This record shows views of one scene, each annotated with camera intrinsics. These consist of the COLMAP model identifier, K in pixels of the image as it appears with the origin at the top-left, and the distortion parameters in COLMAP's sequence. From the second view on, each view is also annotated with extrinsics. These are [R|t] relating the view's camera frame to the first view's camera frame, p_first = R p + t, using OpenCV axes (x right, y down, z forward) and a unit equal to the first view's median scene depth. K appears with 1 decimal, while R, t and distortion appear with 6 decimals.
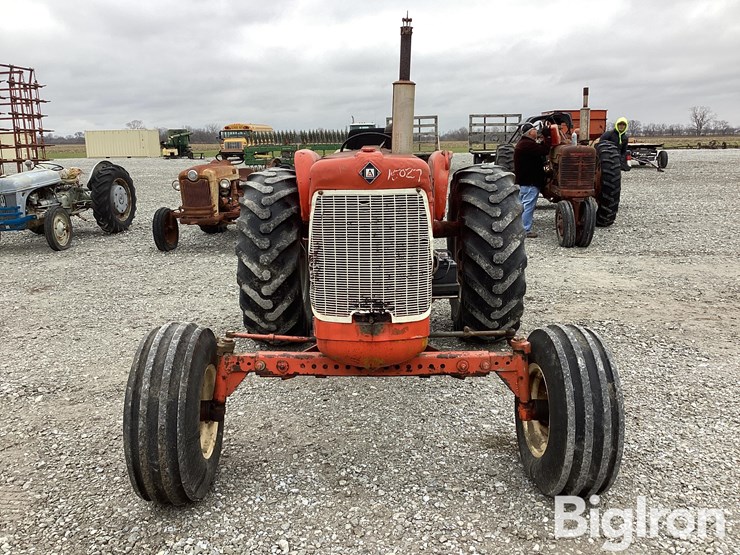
lens RADIAL K [[665.1, 0, 374.6], [0, 665.1, 278.7], [0, 0, 1]] dist [0.116021, -0.214244]
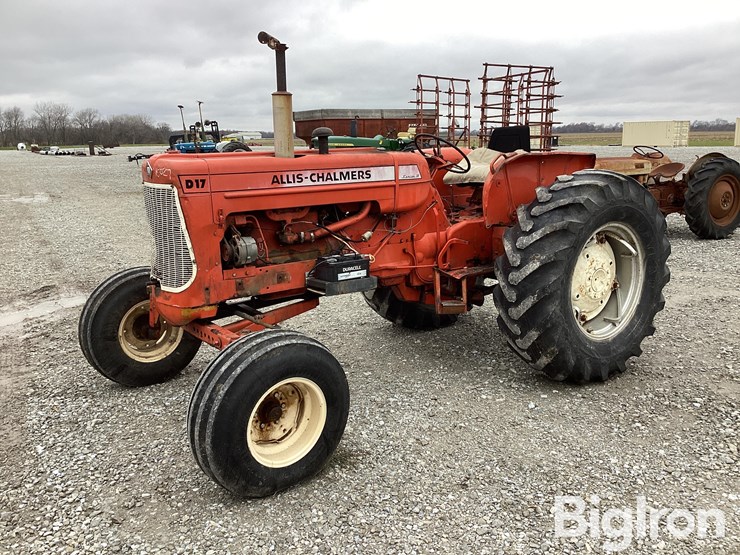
lens RADIAL K [[665.1, 0, 374.6], [0, 665.1, 278.7], [0, 0, 1]] dist [0.116021, -0.214244]
pose [[0.595497, 0.174598, -0.784155, 0.460267], [-0.160018, 0.982317, 0.097200, -0.052007], [0.787260, 0.067597, 0.612905, 0.195243]]
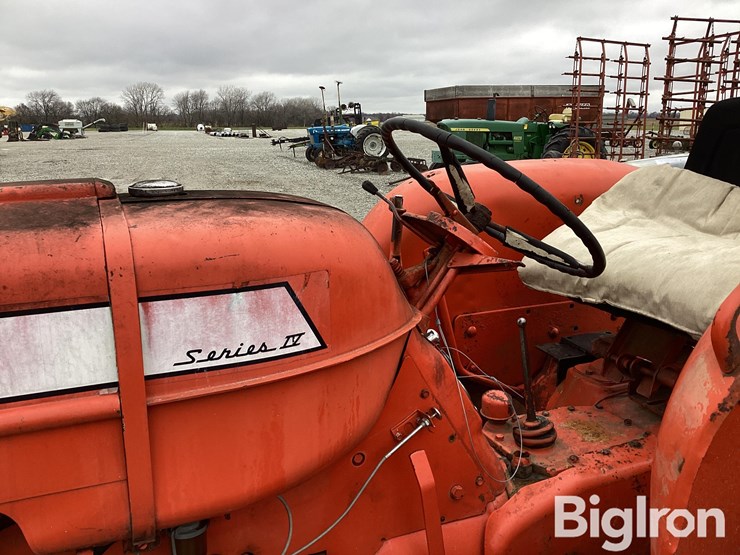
lens RADIAL K [[665.1, 0, 374.6], [0, 665.1, 278.7], [0, 0, 1]] dist [0.116021, -0.214244]
pose [[0.389312, 0.224210, -0.893401, 0.125478], [-0.187524, 0.968902, 0.161442, -0.117052], [0.901815, 0.104683, 0.419250, 0.526786]]
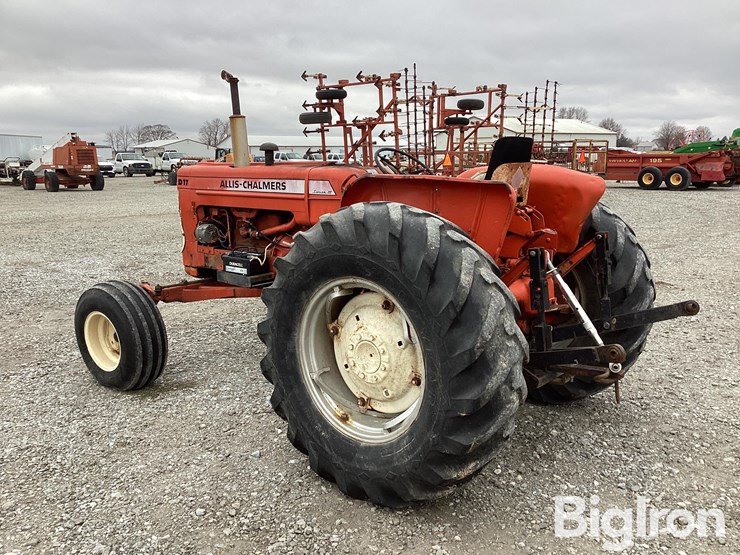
lens RADIAL K [[665.1, 0, 374.6], [0, 665.1, 278.7], [0, 0, 1]] dist [0.116021, -0.214244]
pose [[-0.638510, 0.165754, -0.751552, 0.419044], [-0.138289, 0.935928, 0.323907, -0.201478], [0.757087, 0.310749, -0.574677, 0.916661]]
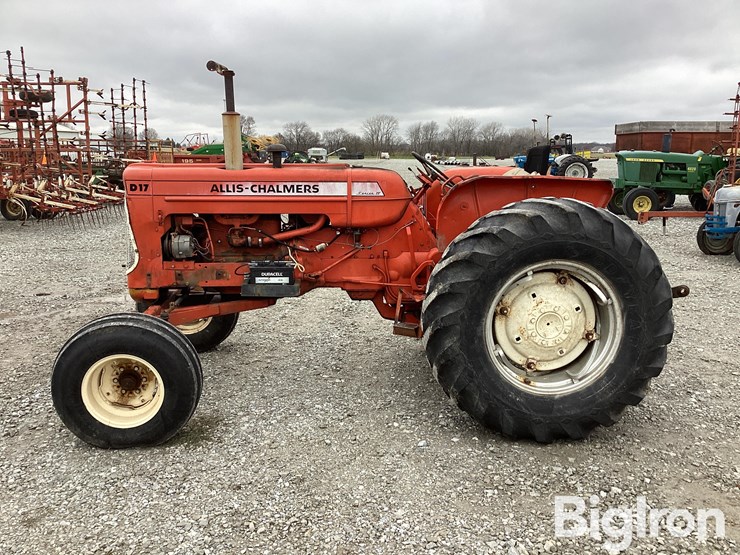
lens RADIAL K [[665.1, 0, 374.6], [0, 665.1, 278.7], [0, 0, 1]] dist [0.116021, -0.214244]
pose [[0.071676, 0.204552, -0.976228, 0.590544], [-0.213352, 0.959237, 0.185327, -0.122470], [0.974343, 0.194997, 0.112396, 0.508535]]
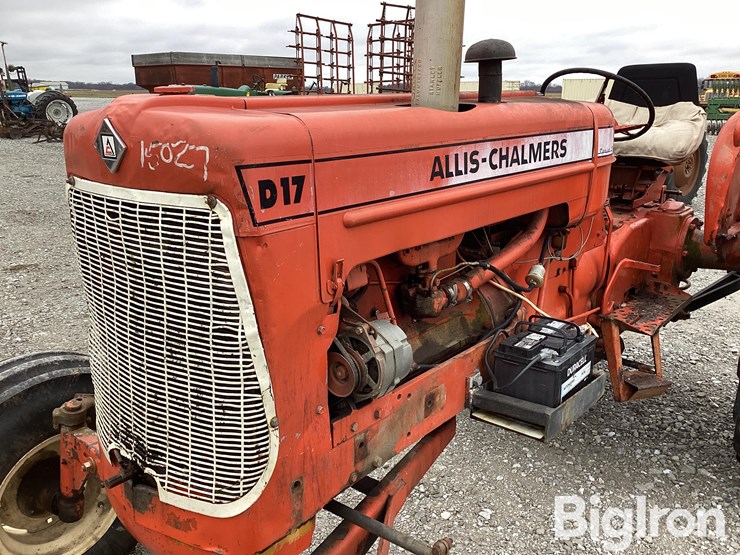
lens RADIAL K [[665.1, 0, 374.6], [0, 665.1, 278.7], [0, 0, 1]] dist [0.116021, -0.214244]
pose [[0.774495, 0.189383, -0.603566, 0.134174], [-0.146581, 0.981893, 0.119999, -0.053254], [0.615363, -0.004467, 0.788231, 0.270781]]
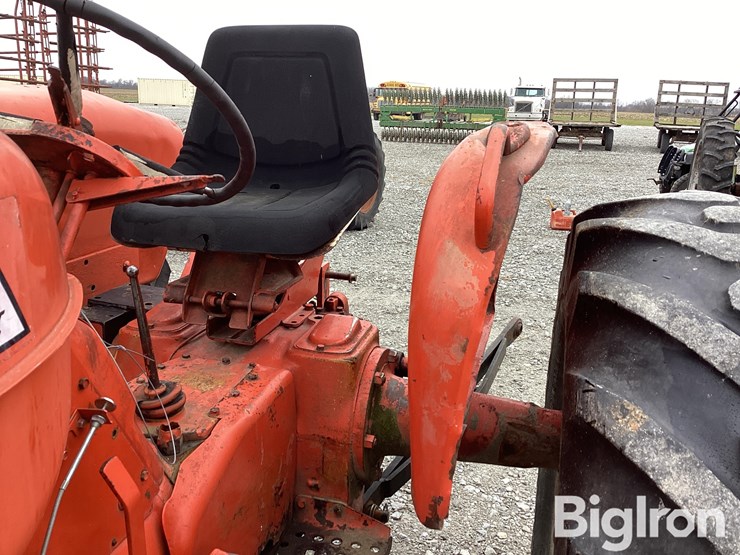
lens RADIAL K [[665.1, 0, 374.6], [0, 665.1, 278.7], [0, 0, 1]] dist [0.116021, -0.214244]
pose [[0.968181, 0.114842, -0.222343, 0.072426], [-0.103072, 0.992621, 0.063875, -0.099339], [0.228038, -0.038925, 0.972874, 0.511857]]
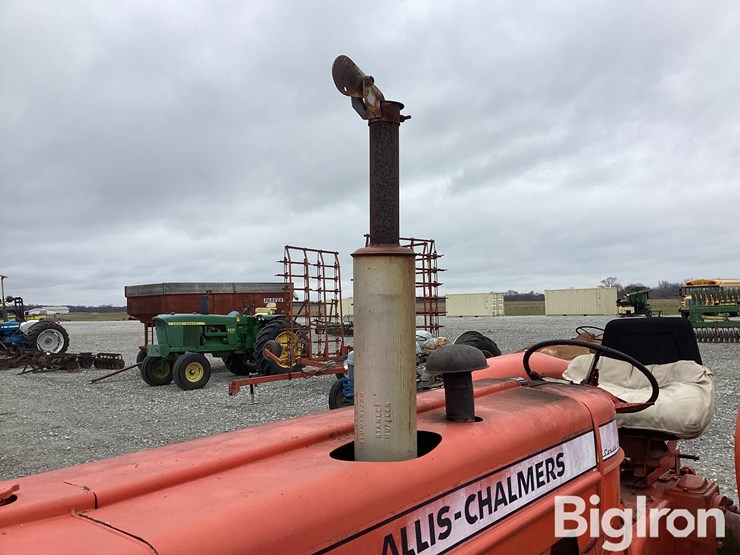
lens RADIAL K [[665.1, 0, 374.6], [0, 665.1, 278.7], [0, 0, 1]] dist [0.116021, -0.214244]
pose [[0.782759, -0.028453, -0.621674, 0.110510], [-0.113088, 0.975819, -0.187053, -0.090824], [0.611964, 0.216722, 0.760613, 0.315076]]
